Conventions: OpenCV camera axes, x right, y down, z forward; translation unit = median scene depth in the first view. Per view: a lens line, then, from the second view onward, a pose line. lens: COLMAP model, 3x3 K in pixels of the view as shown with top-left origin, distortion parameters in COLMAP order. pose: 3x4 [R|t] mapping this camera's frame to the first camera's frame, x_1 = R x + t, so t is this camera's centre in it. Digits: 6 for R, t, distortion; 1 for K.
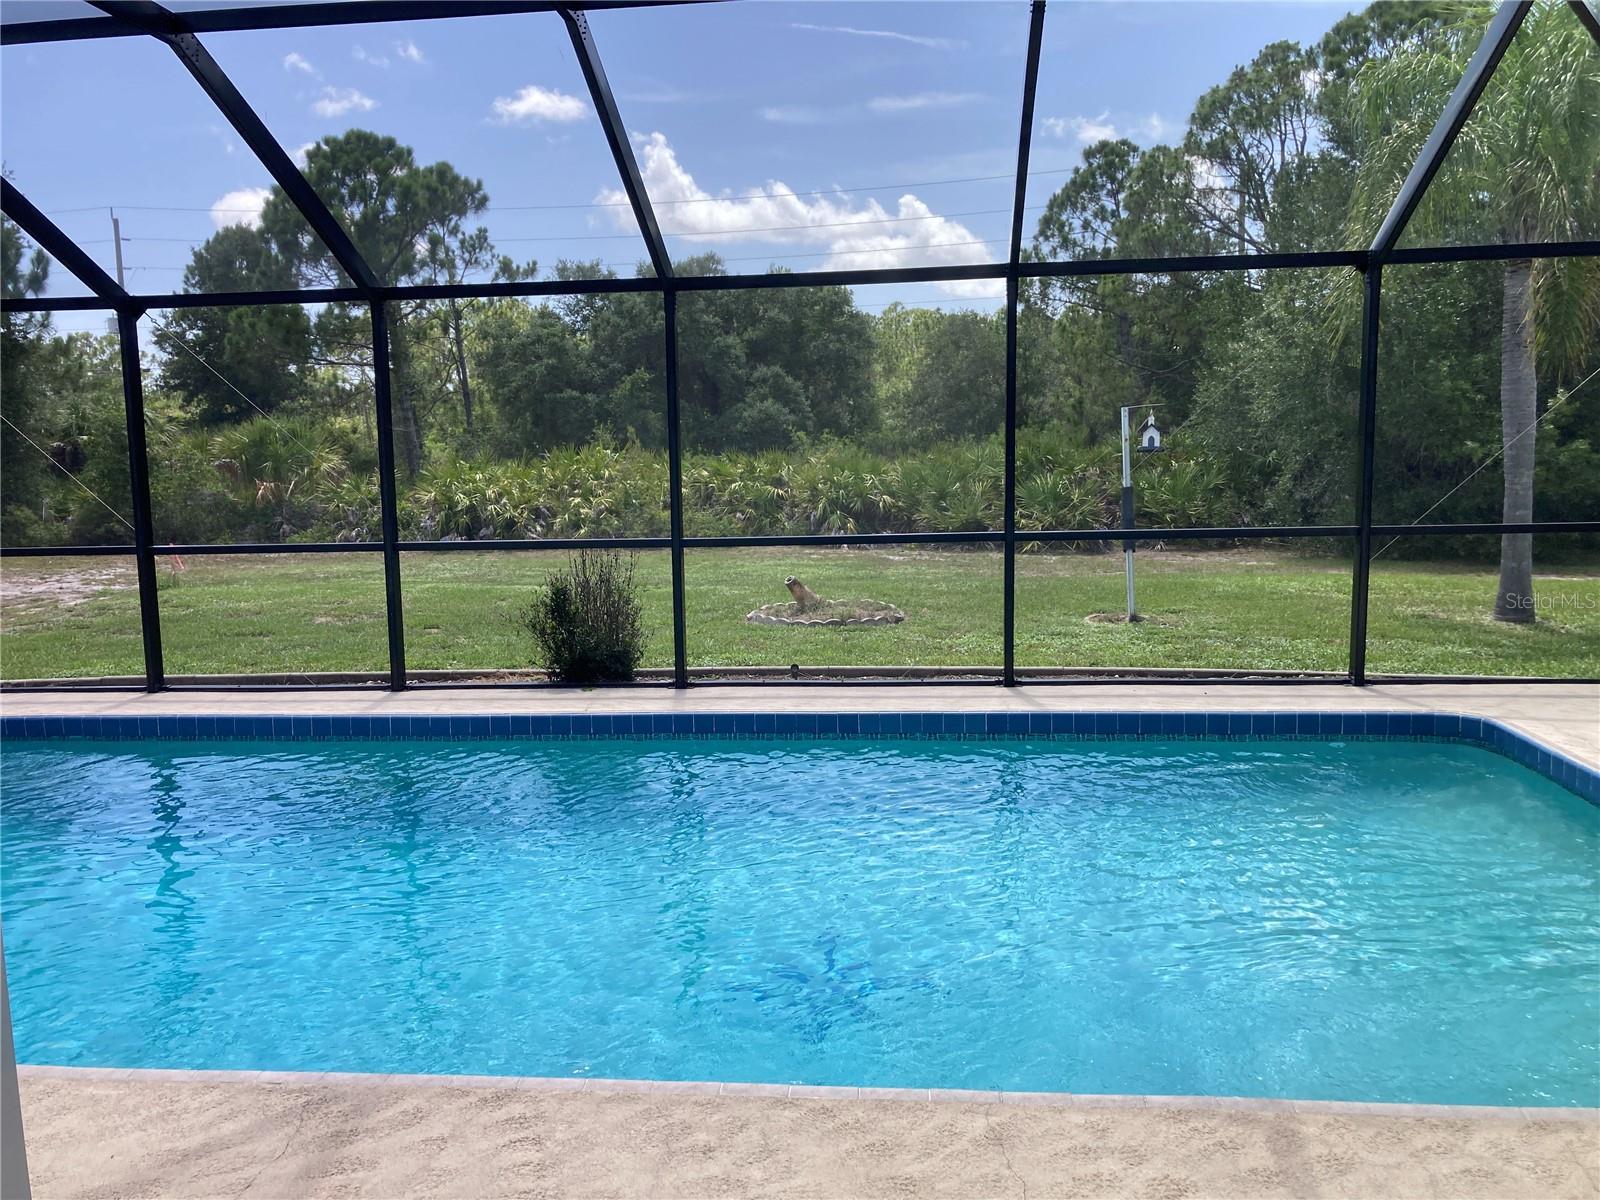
lens RADIAL K [[1310.2, 0, 800.0], [0, 1310.2, 600.0], [0, 0, 1]] dist [0.092173, -0.077779]
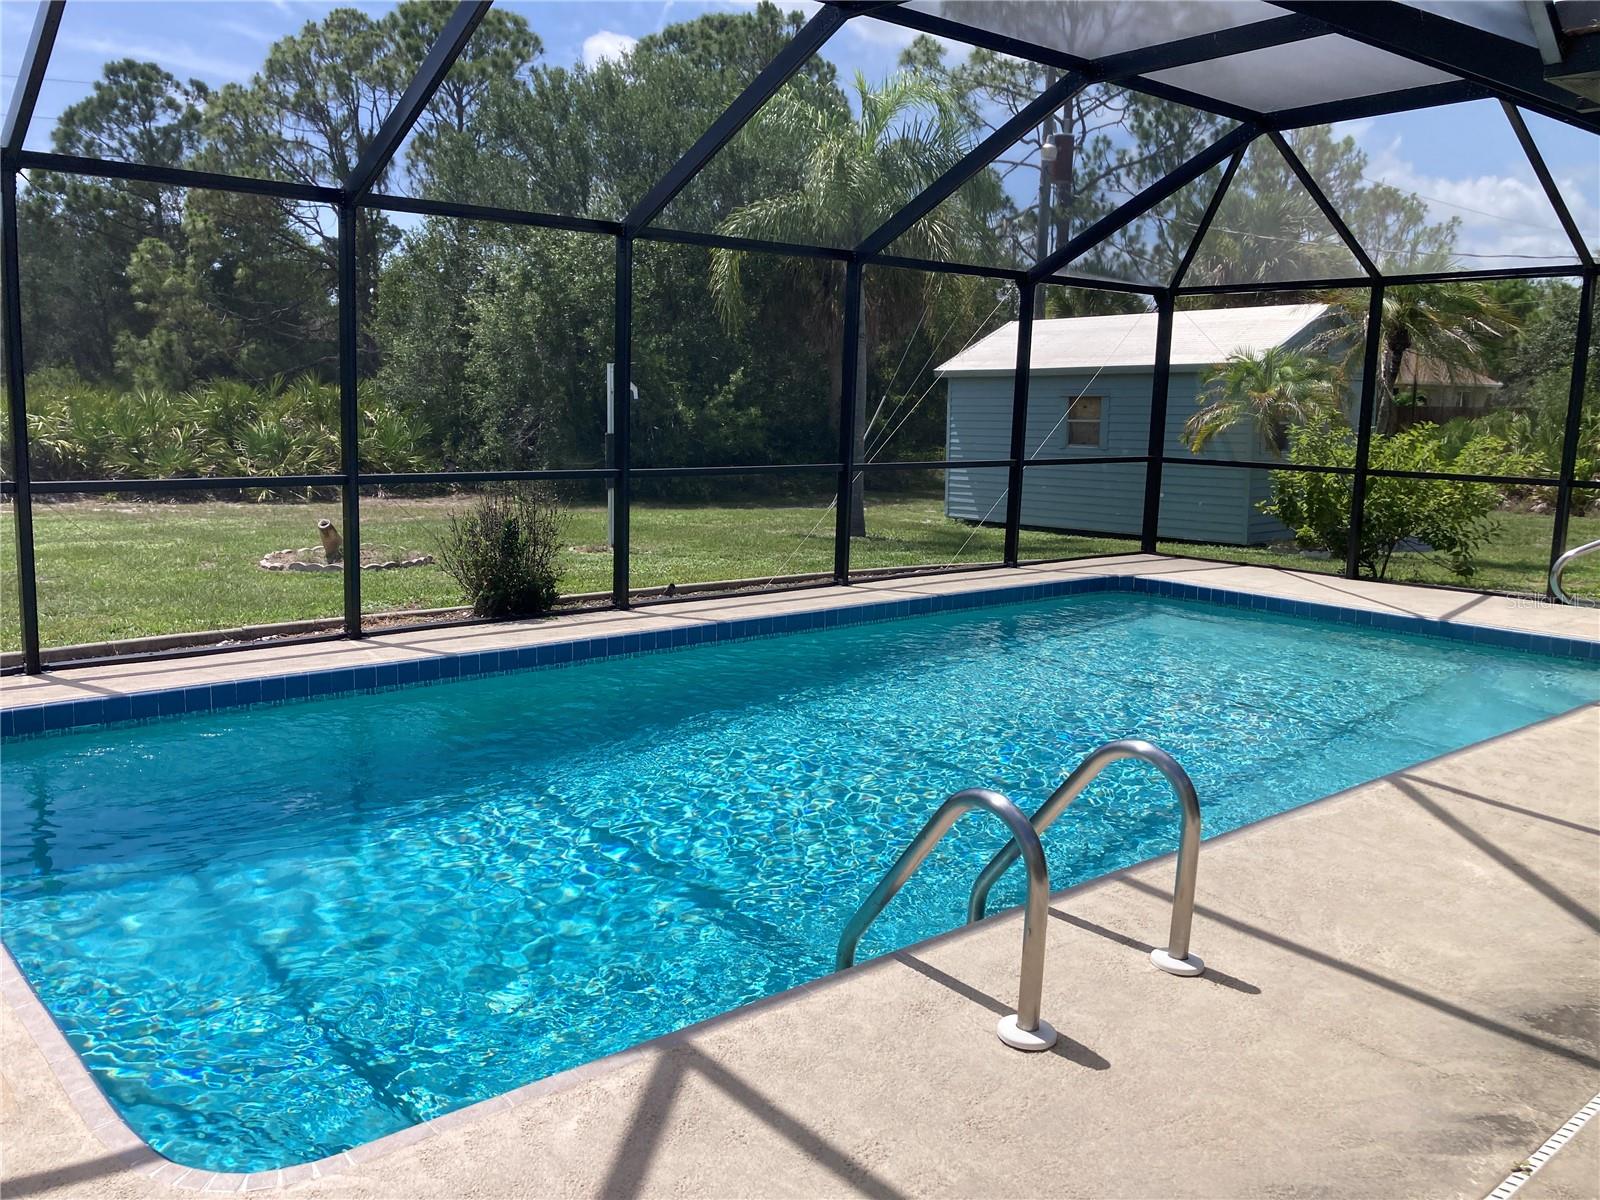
lens RADIAL K [[1310.2, 0, 800.0], [0, 1310.2, 600.0], [0, 0, 1]] dist [0.092173, -0.077779]
pose [[0.693973, -0.074546, 0.716131, -0.296898], [0.056196, 0.997200, 0.049346, 0.006763], [-0.717804, 0.005999, 0.696219, 0.071858]]
